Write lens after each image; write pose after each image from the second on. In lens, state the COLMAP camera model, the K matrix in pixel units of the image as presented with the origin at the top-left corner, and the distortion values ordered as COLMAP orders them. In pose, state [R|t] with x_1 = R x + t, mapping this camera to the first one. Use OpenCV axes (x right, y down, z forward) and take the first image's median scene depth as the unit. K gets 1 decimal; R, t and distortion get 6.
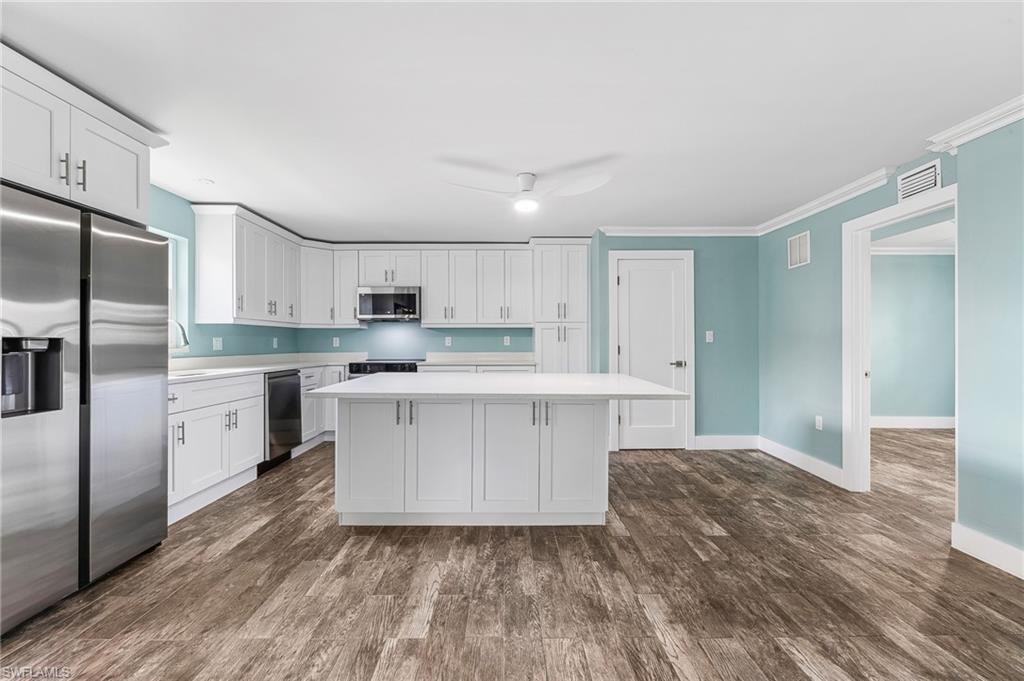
lens RADIAL K [[436.6, 0, 514.5], [0, 436.6, 343.0], [0, 0, 1]] dist [0.005712, -0.000085]
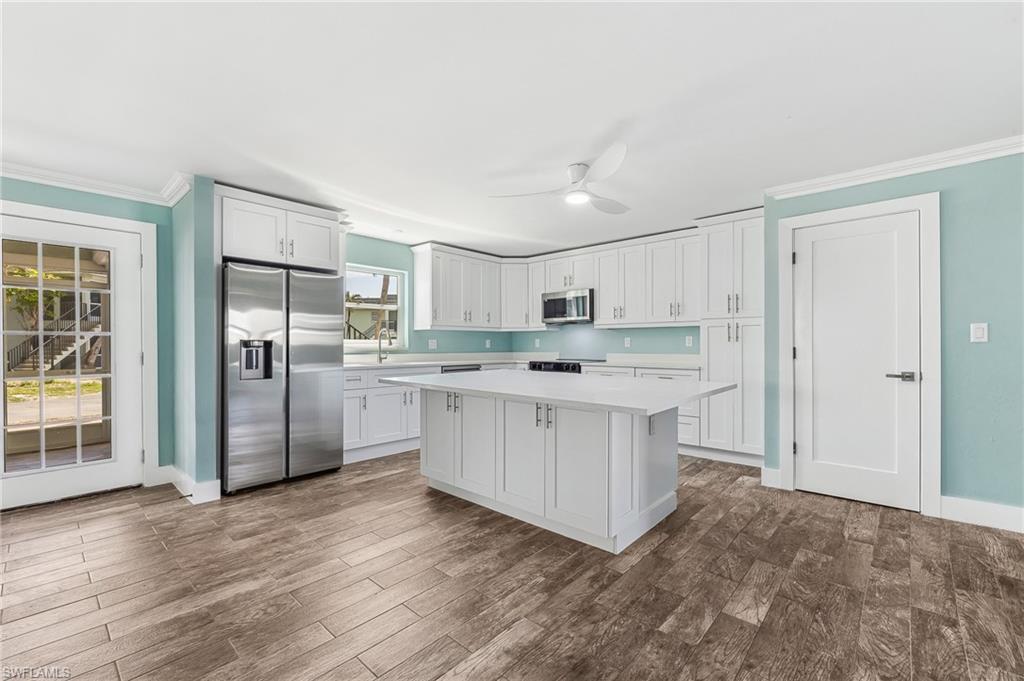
lens RADIAL K [[435.4, 0, 506.7], [0, 435.4, 346.7], [0, 0, 1]] dist [0.004654, -0.000134]
pose [[0.728871, 0.003779, -0.684641, 0.421857], [-0.001103, 0.999990, 0.004346, 0.003171], [0.684650, -0.002412, 0.728868, 0.151960]]
